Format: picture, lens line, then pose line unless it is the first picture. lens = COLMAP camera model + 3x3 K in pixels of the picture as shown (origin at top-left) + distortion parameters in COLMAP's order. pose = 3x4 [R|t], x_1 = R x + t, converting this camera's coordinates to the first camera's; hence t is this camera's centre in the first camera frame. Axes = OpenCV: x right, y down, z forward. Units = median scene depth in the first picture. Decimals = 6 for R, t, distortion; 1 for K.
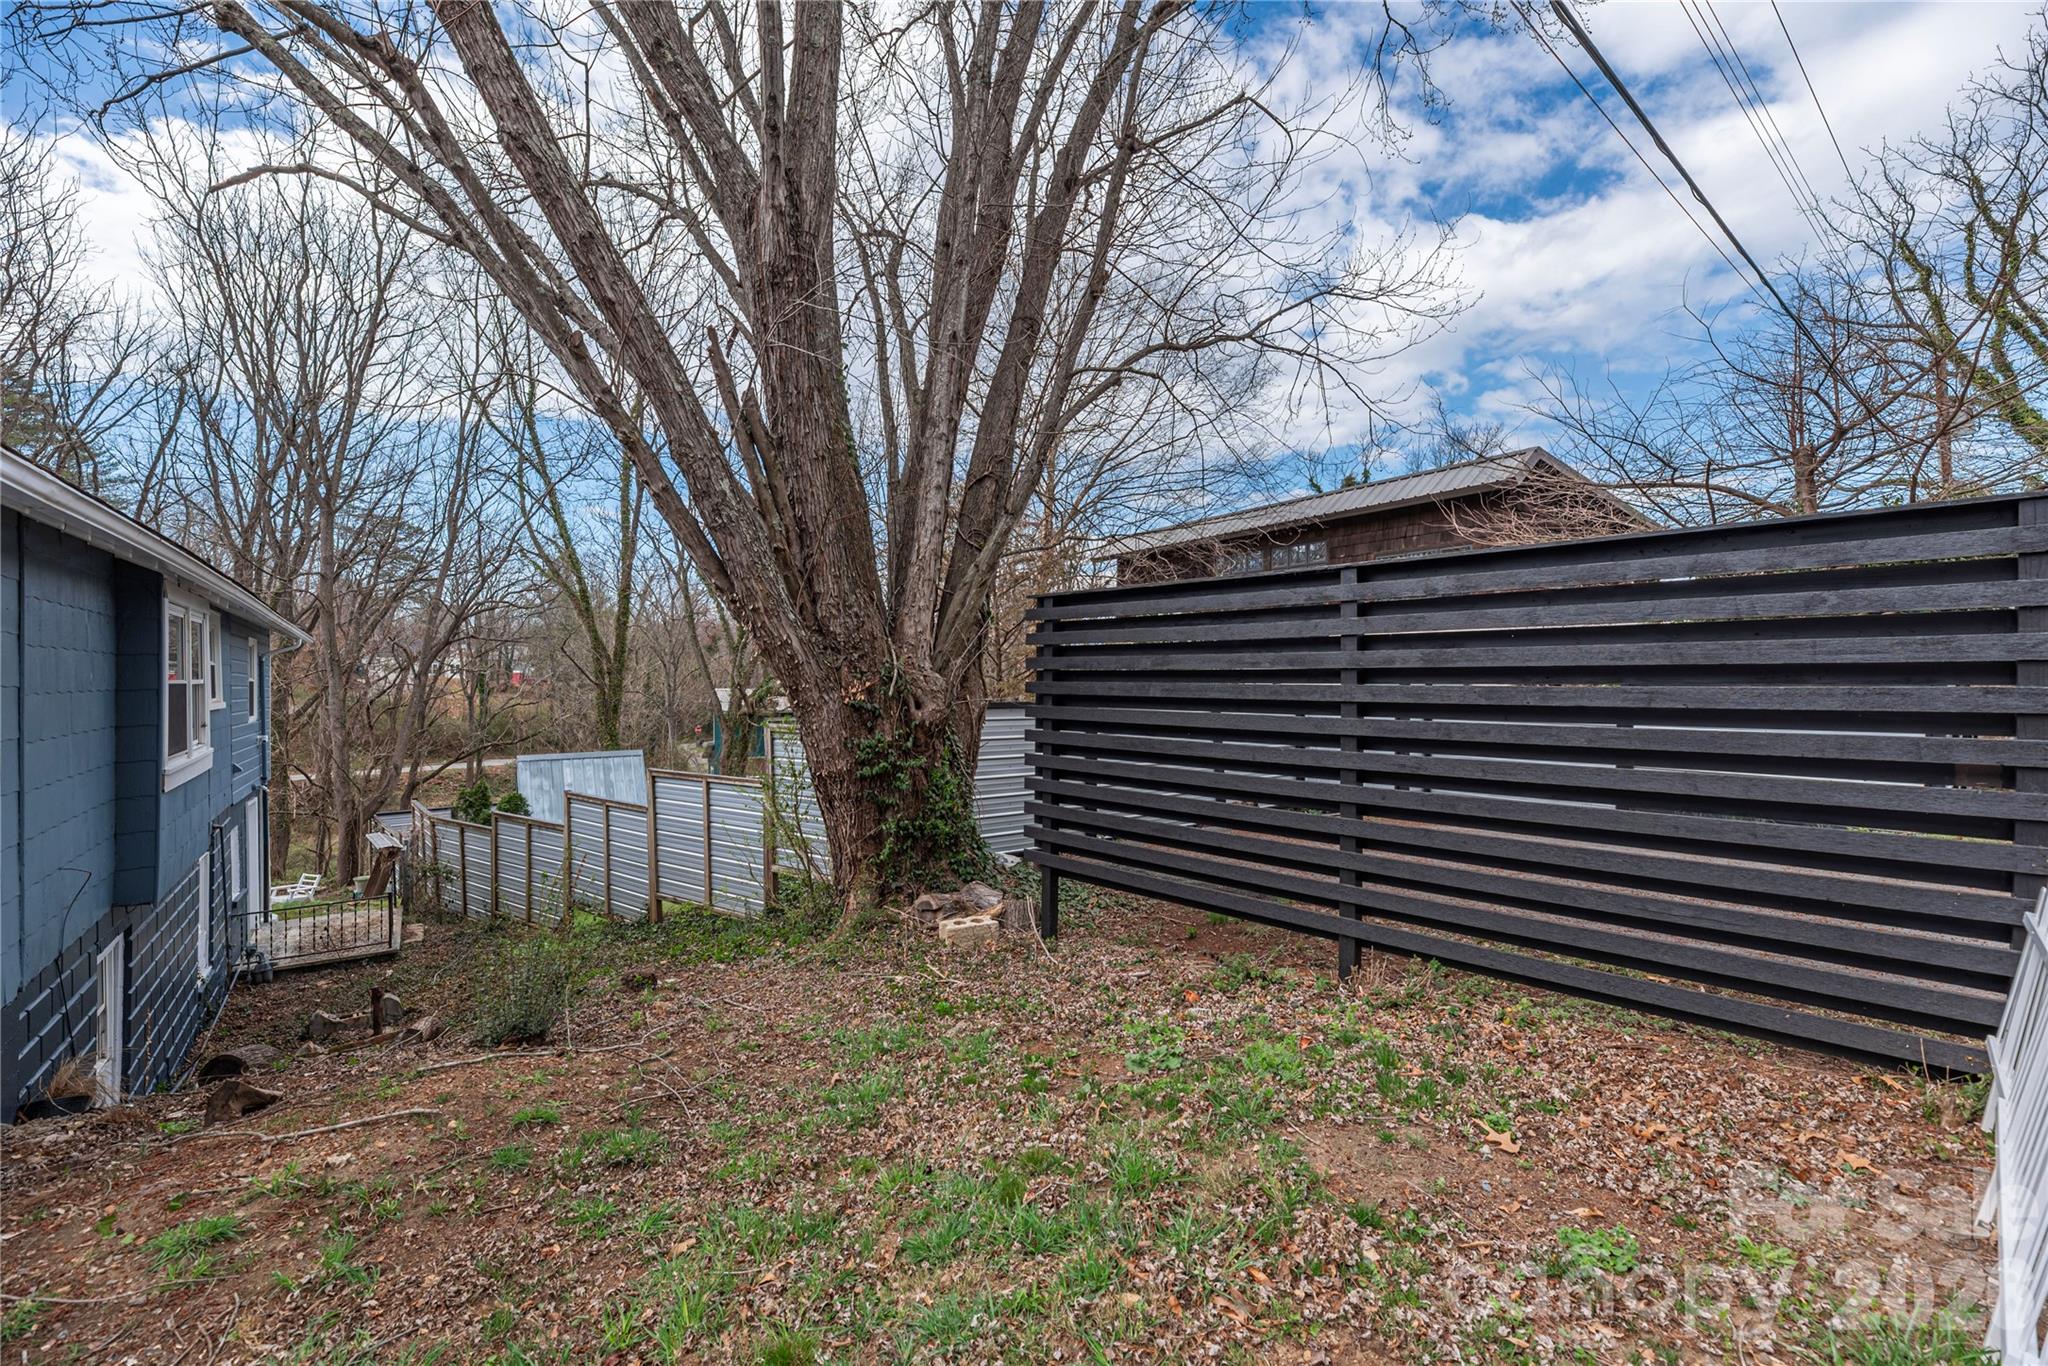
lens RADIAL K [[832.1, 0, 1029.6], [0, 832.1, 684.3], [0, 0, 1]] dist [-0.001383, 0.000405]
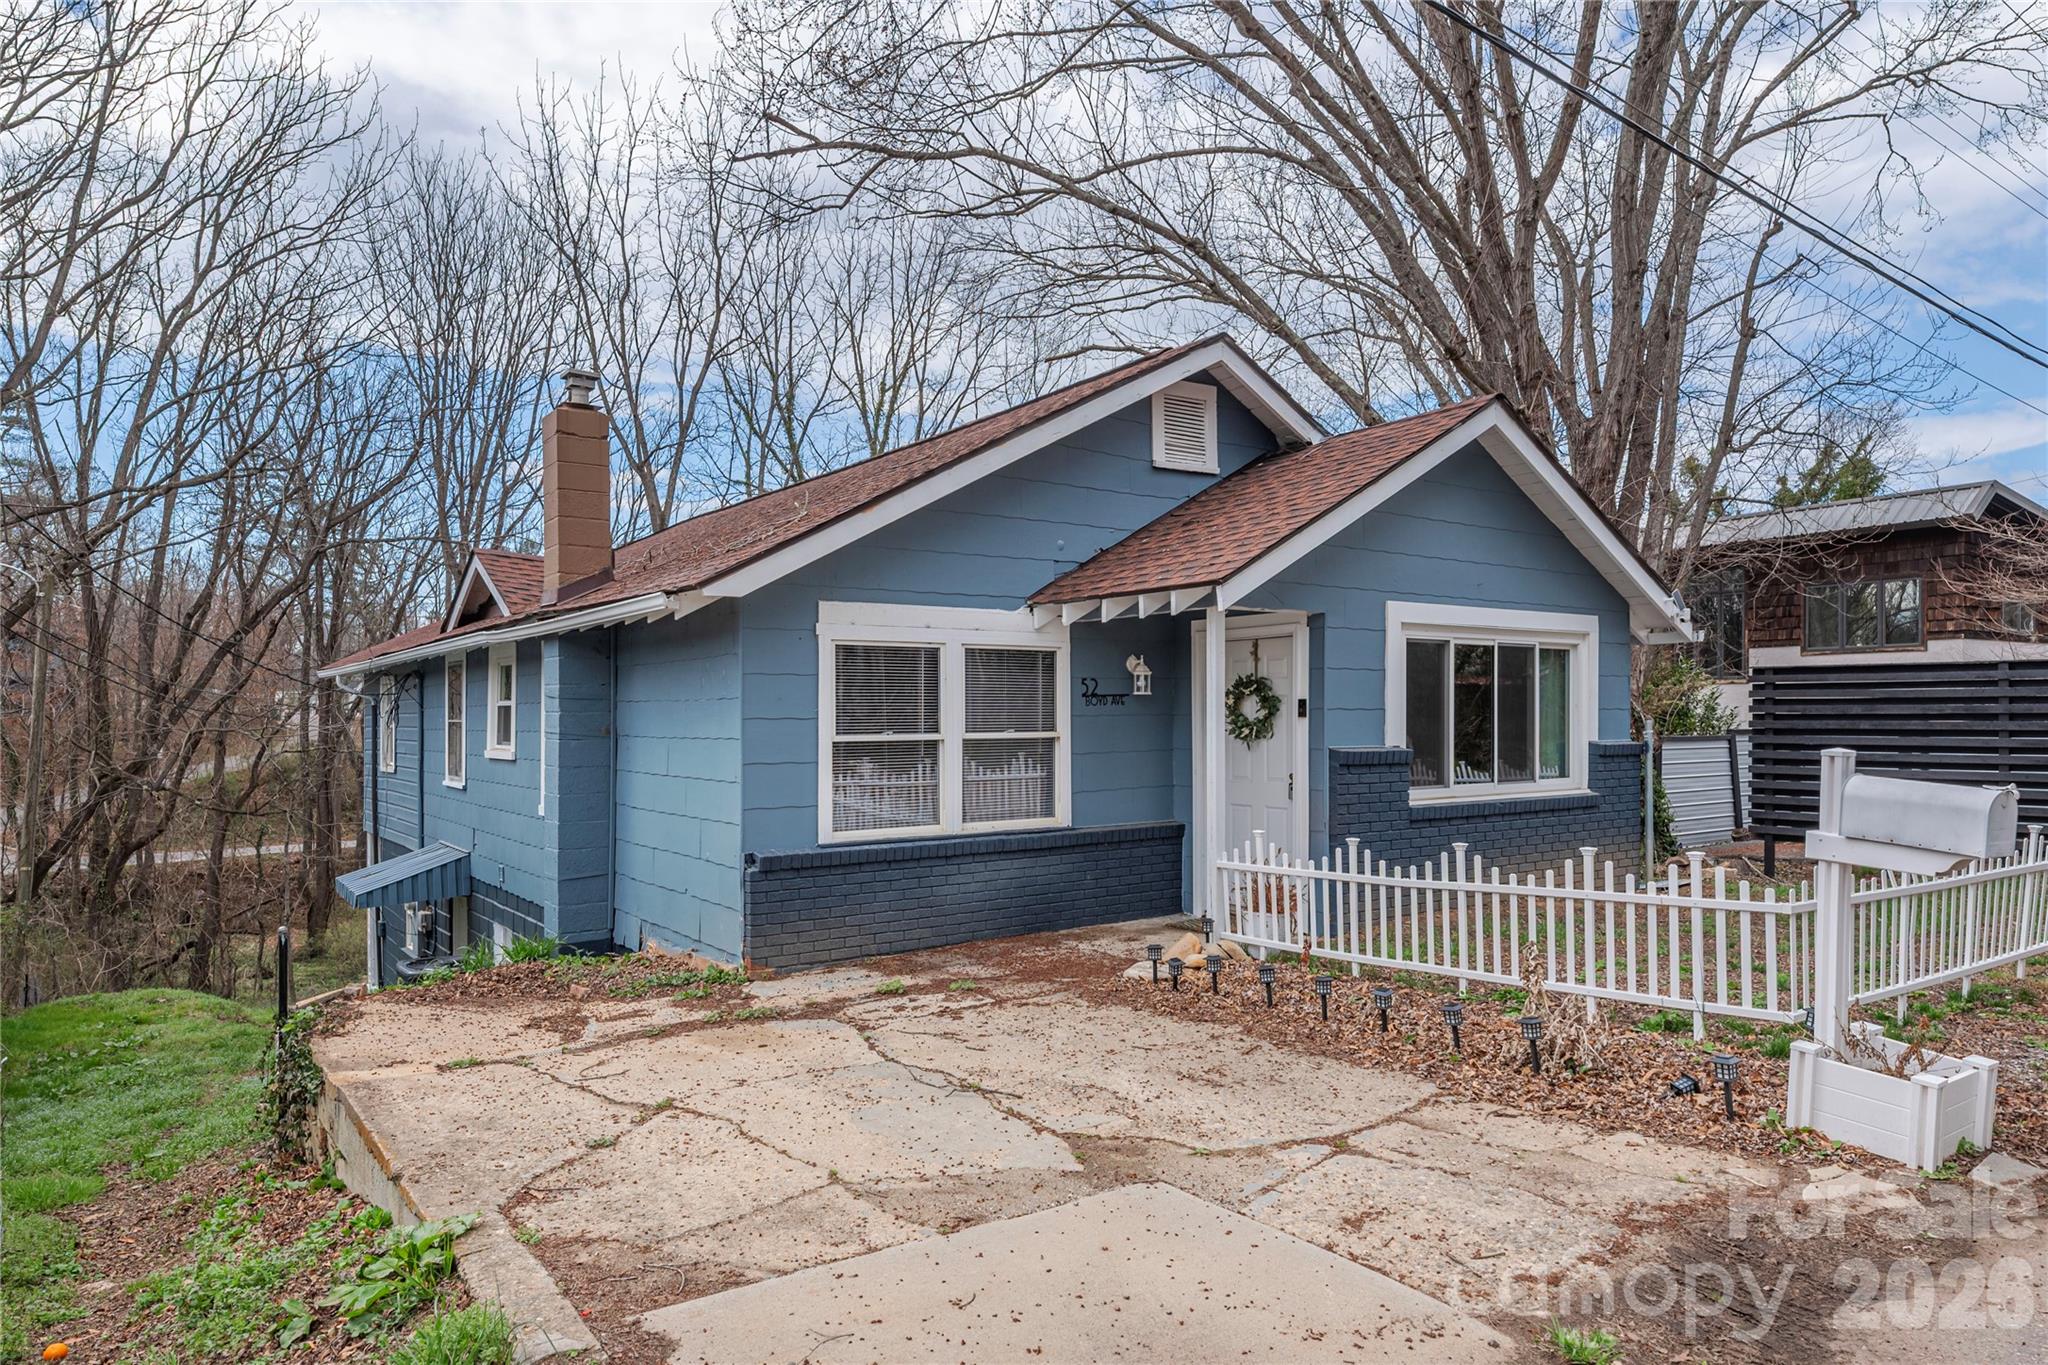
lens RADIAL K [[1284.0, 0, 1061.3], [0, 1284.0, 685.9], [0, 0, 1]] dist [-0.001944, -0.000390]
pose [[0.999583, -0.003308, -0.028682, -1.218836], [0.002360, 0.999452, -0.033013, 0.008125], [0.028775, 0.032931, 0.999043, -1.456964]]
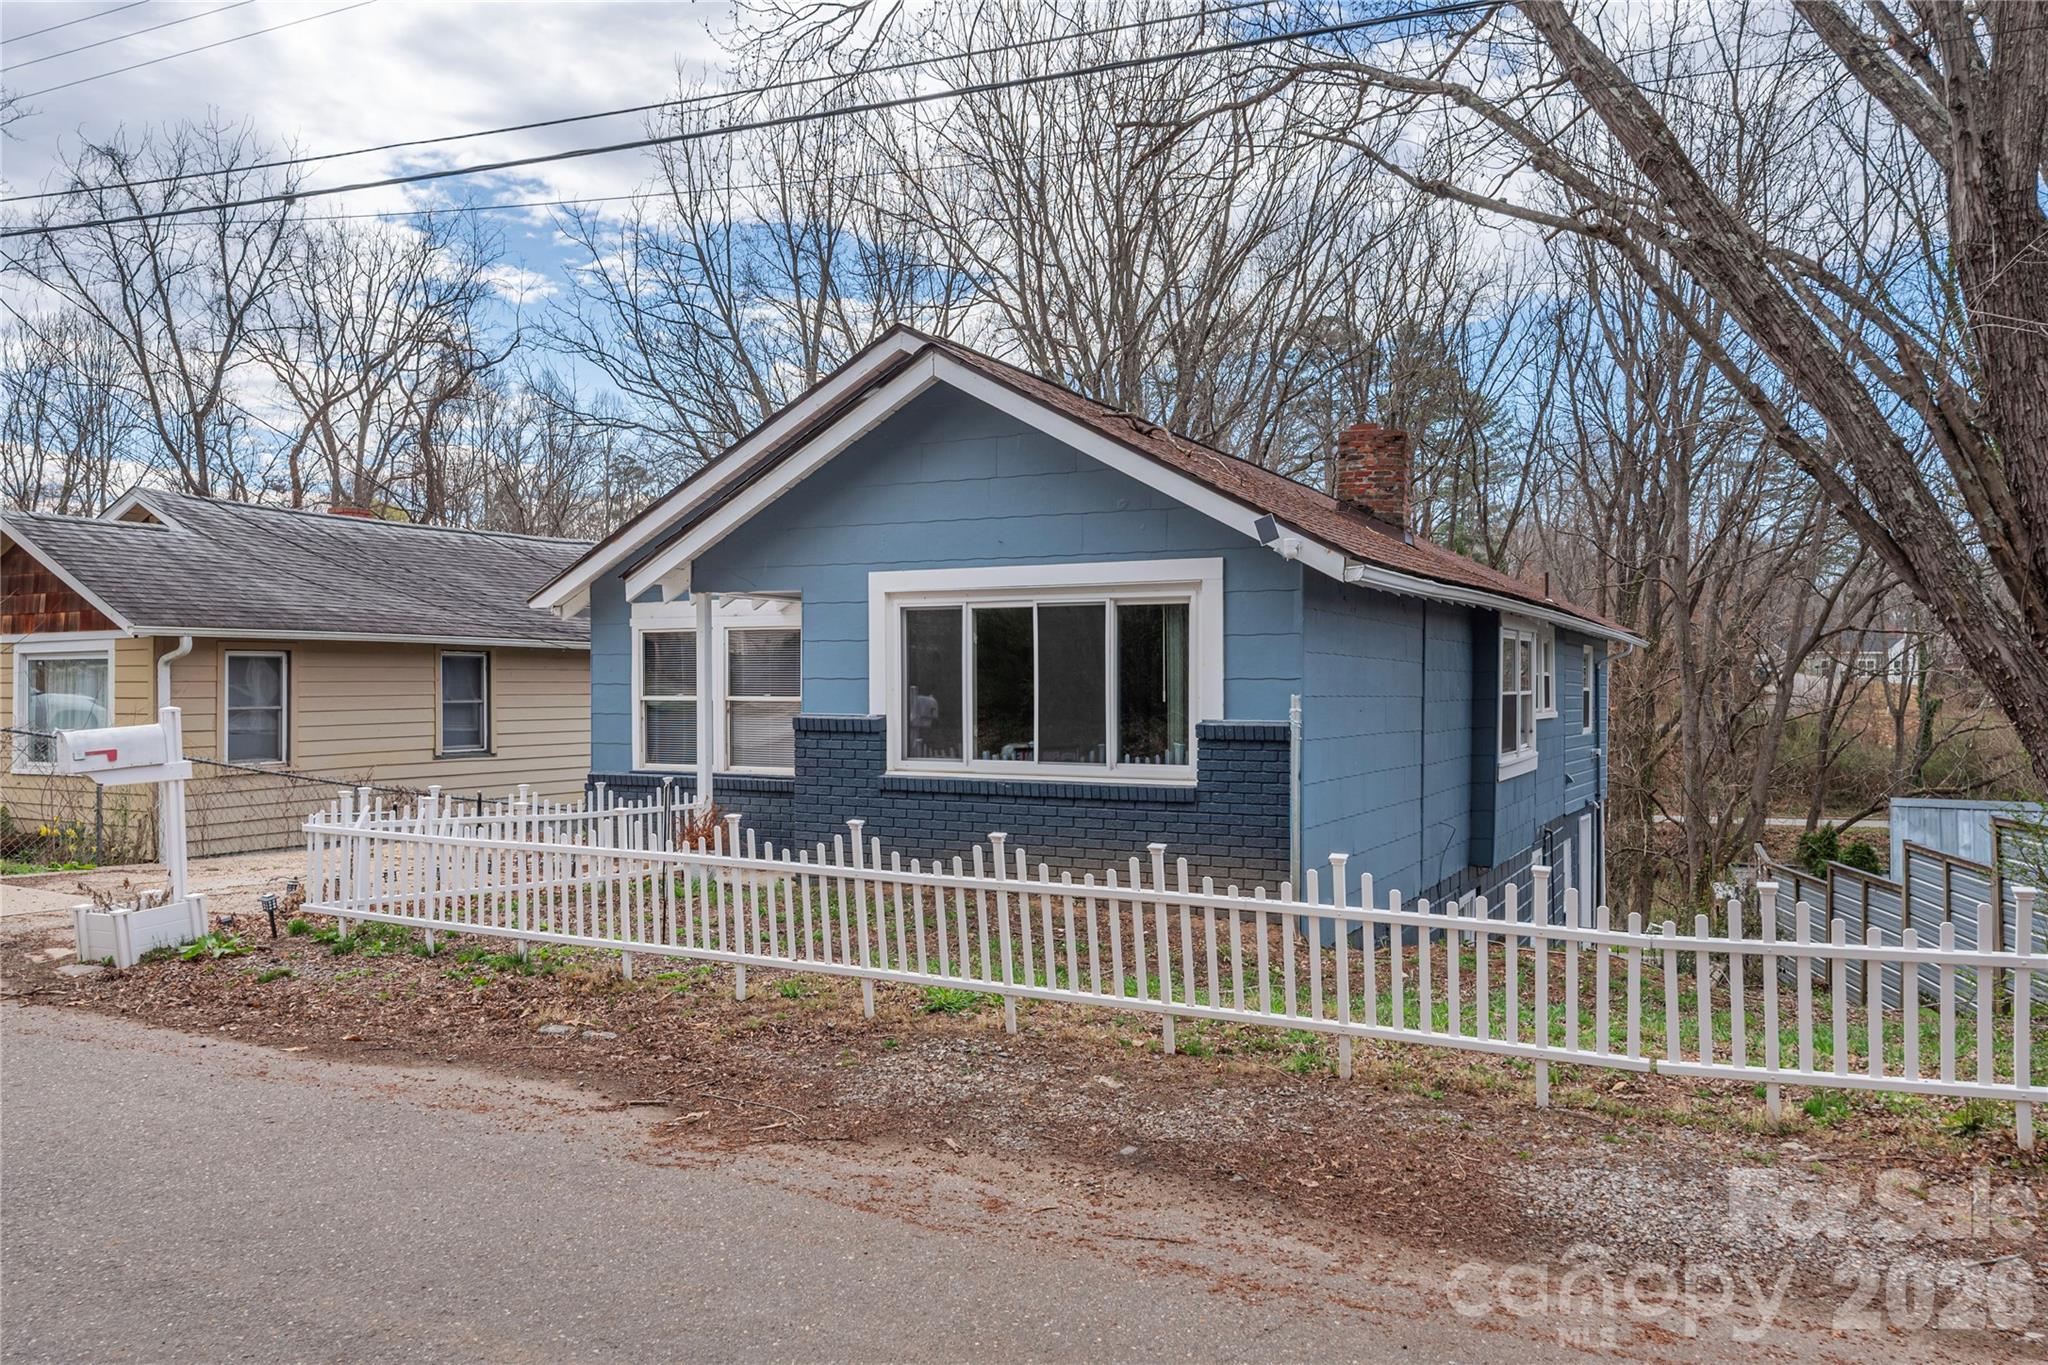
lens RADIAL K [[1483.3, 0, 1017.3], [0, 1483.3, 689.5], [0, 0, 1]] dist [0.000386, -0.006988]
pose [[0.405549, 0.007140, -0.914045, 0.686463], [-0.010463, 0.999940, 0.003169, -0.007549], [0.914013, 0.008279, 0.405600, -0.554905]]
